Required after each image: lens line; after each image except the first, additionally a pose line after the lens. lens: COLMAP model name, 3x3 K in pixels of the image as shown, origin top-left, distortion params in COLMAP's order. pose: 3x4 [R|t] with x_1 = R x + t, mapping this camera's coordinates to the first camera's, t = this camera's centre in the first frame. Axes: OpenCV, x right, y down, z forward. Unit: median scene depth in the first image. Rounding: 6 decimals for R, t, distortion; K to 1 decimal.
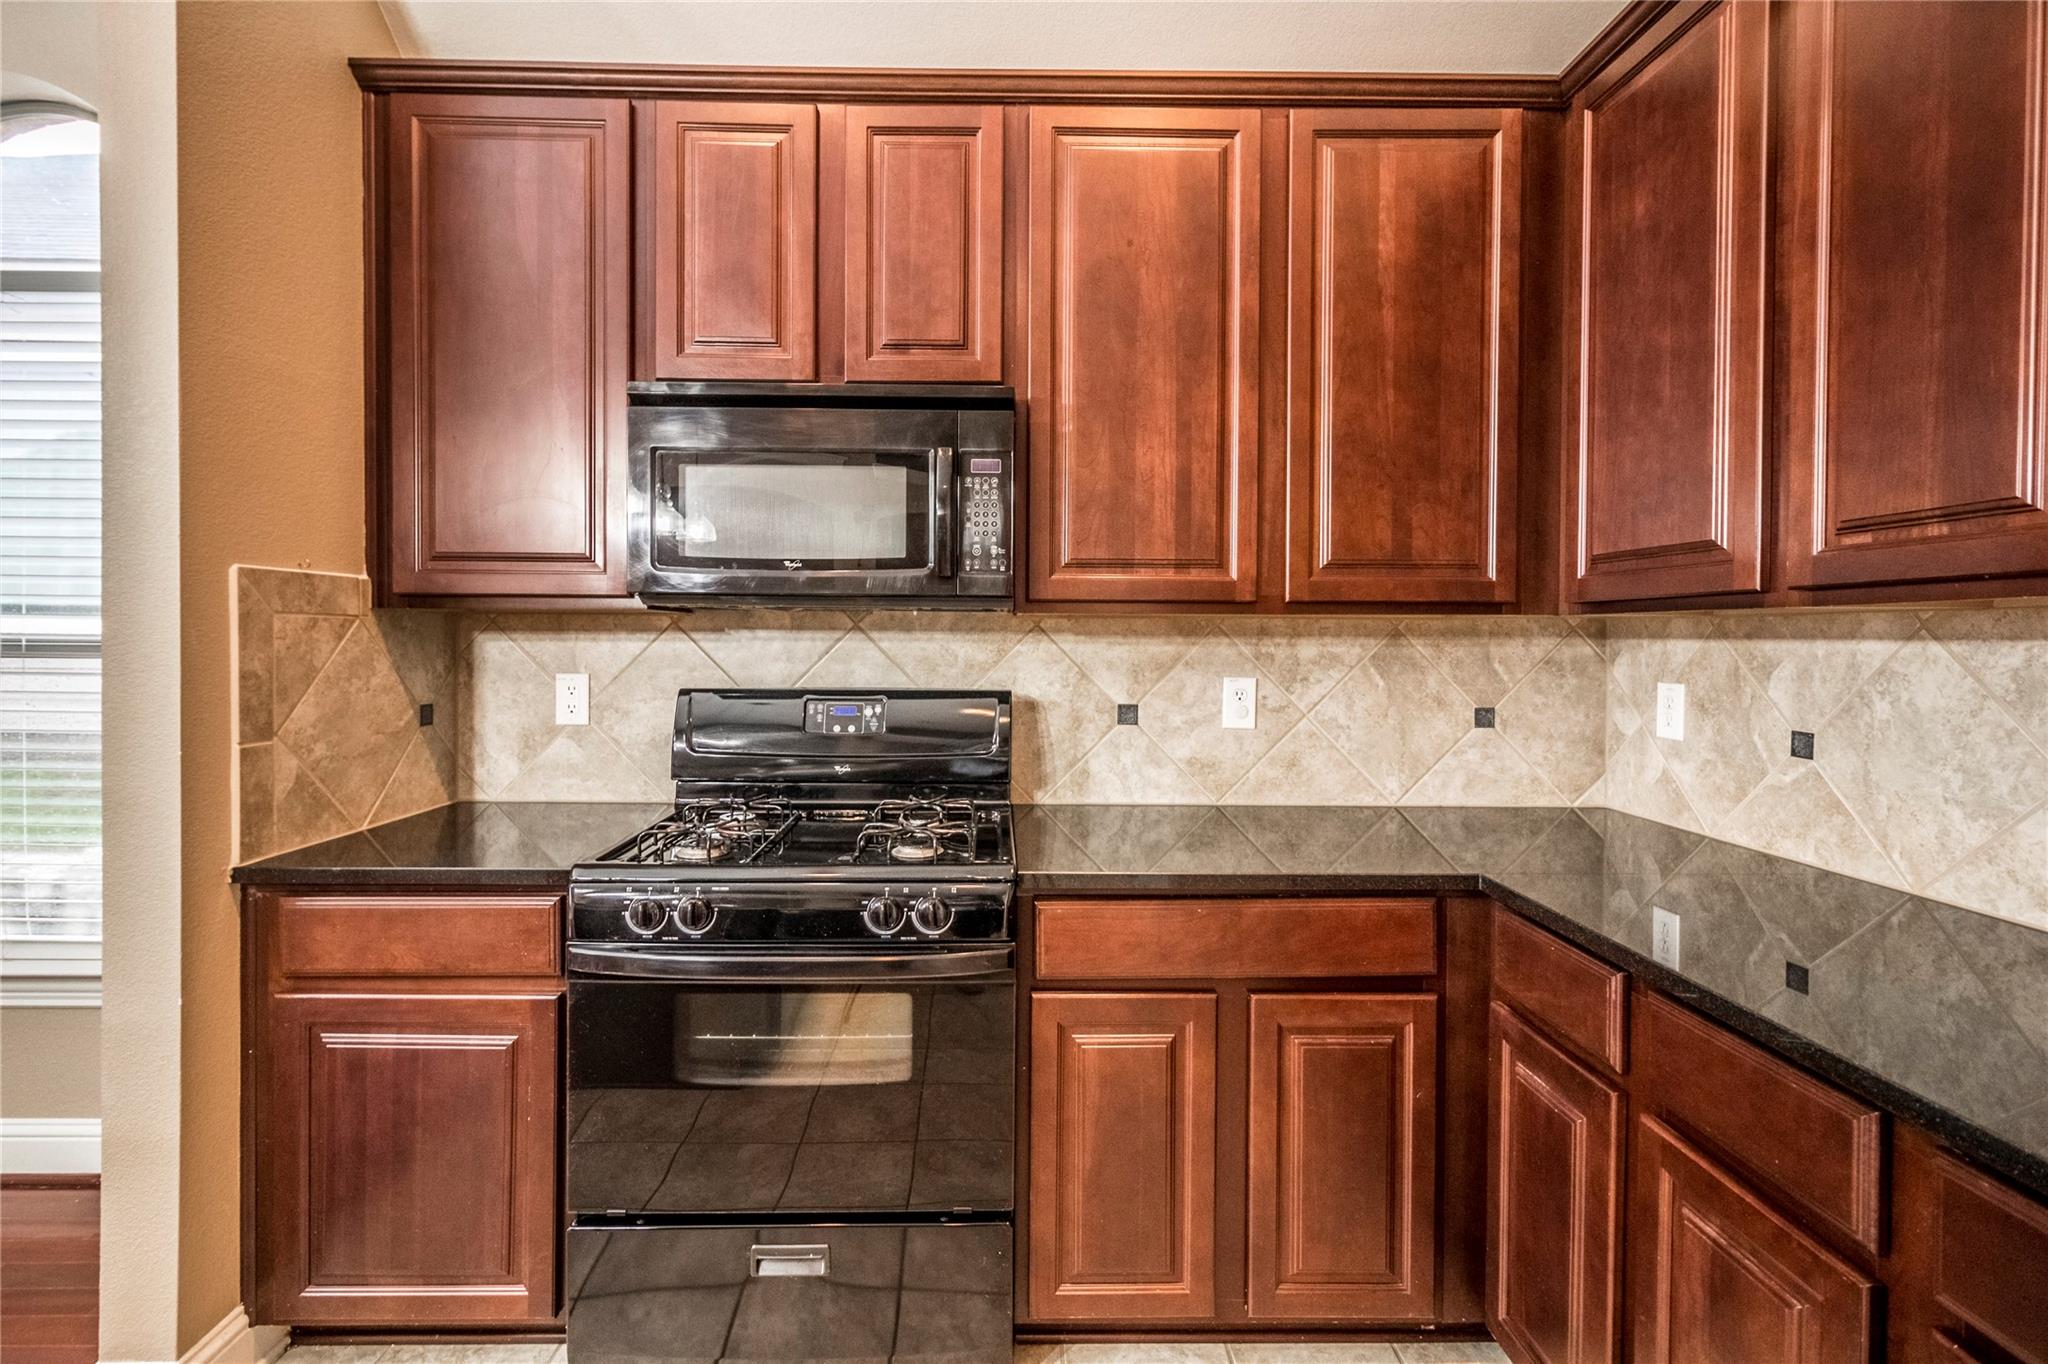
lens RADIAL K [[935.0, 0, 1017.4], [0, 935.0, 648.3], [0, 0, 1]] dist [0.002085, 0.001943]
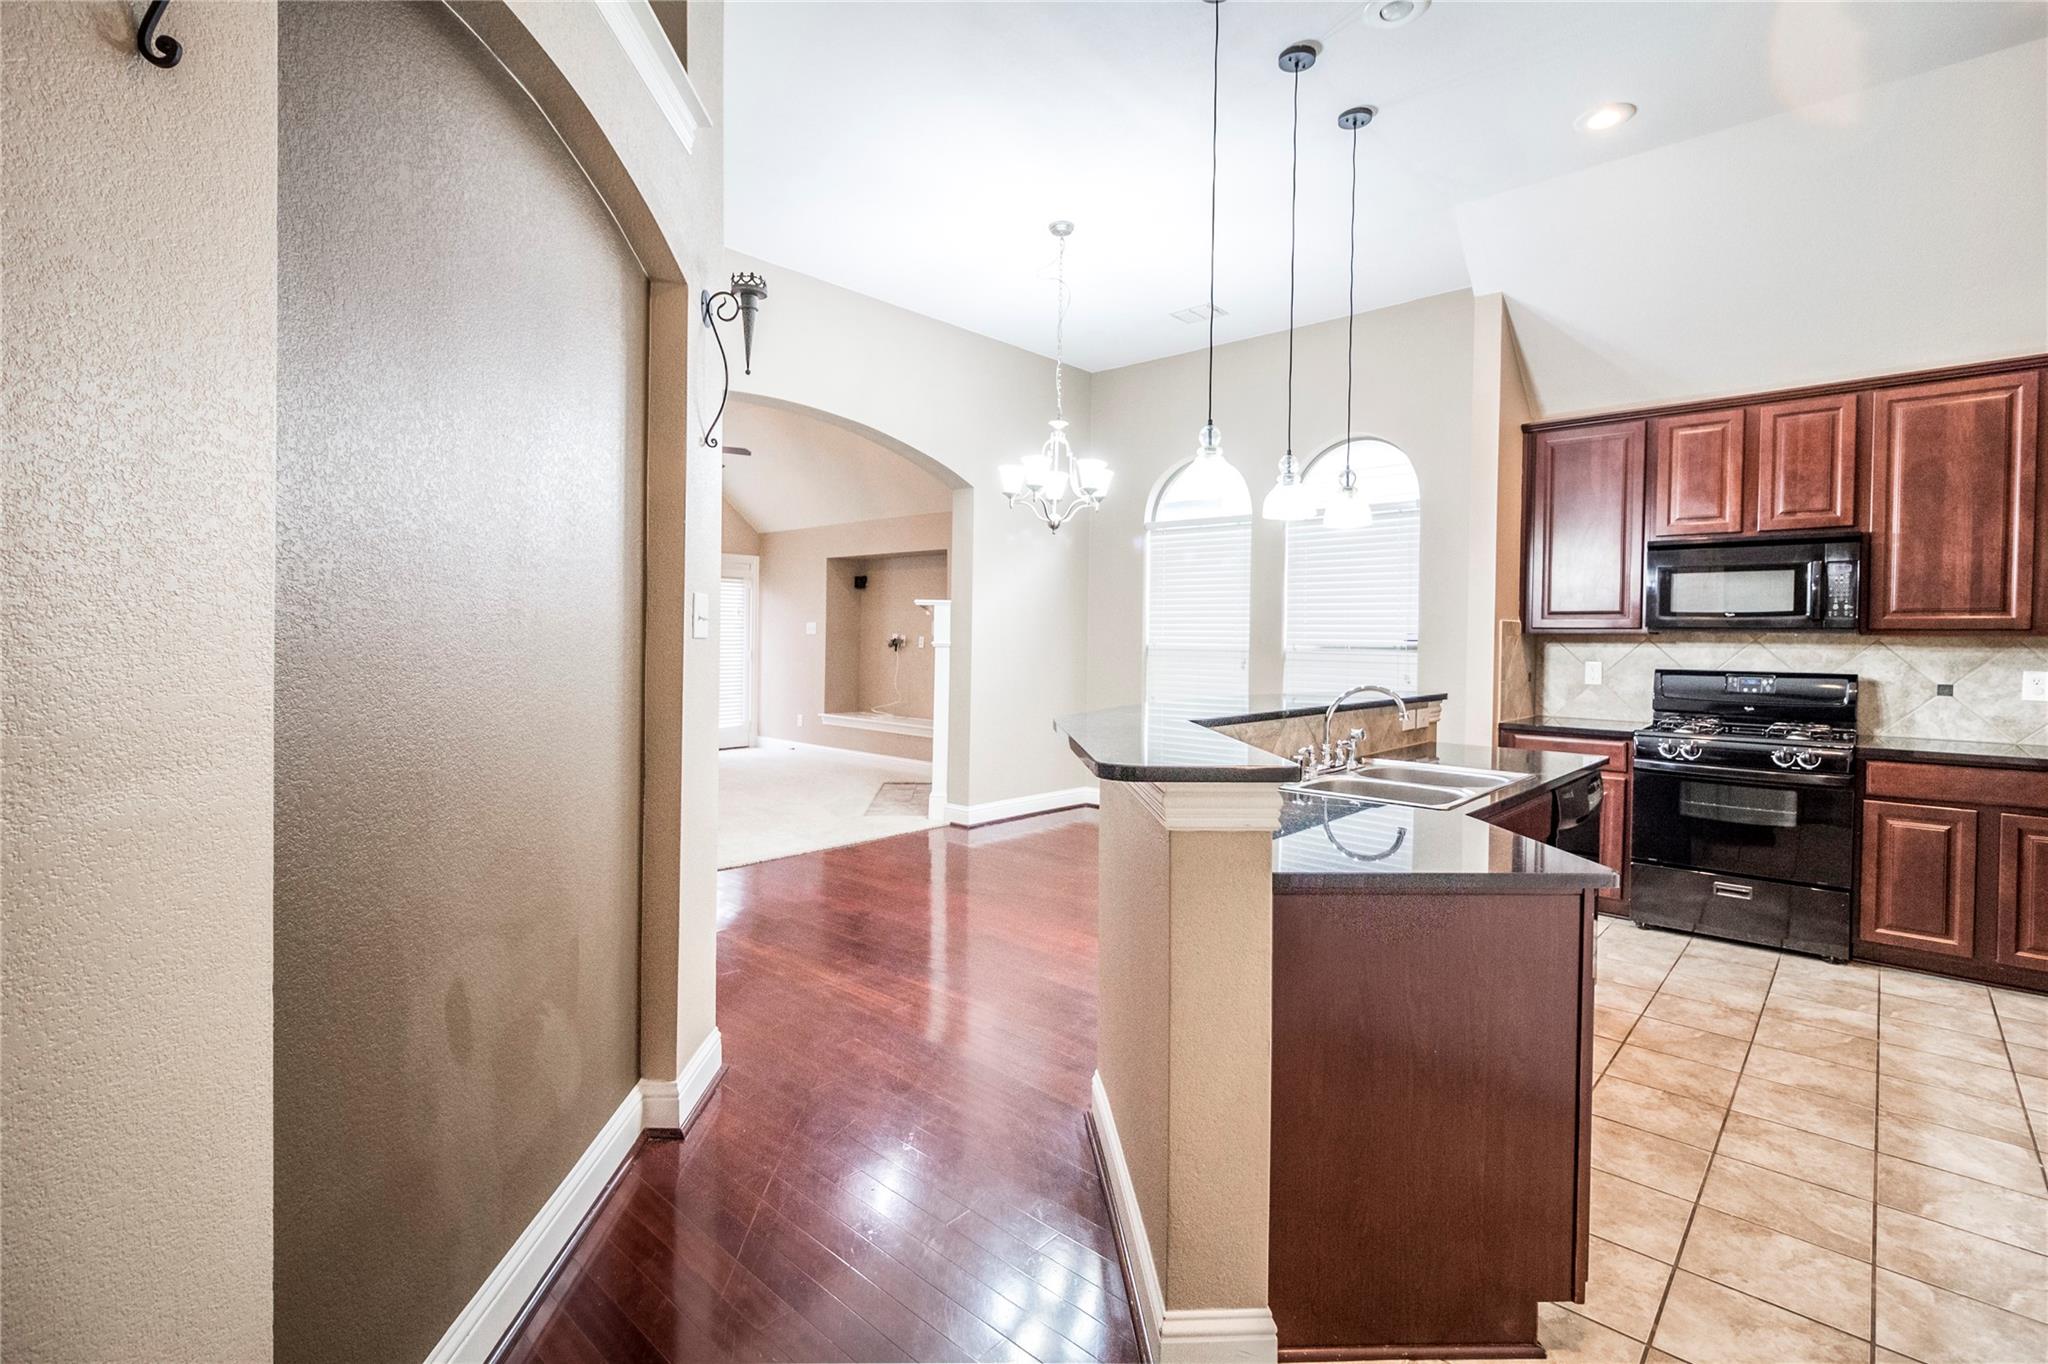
lens RADIAL K [[935.0, 0, 1028.0], [0, 935.0, 655.7], [0, 0, 1]] dist [0.002085, 0.001943]
pose [[0.730017, 0.014834, -0.683268, 0.073374], [-0.014059, 0.999879, 0.006687, 0.019943], [0.683285, 0.004725, 0.730137, -1.795548]]
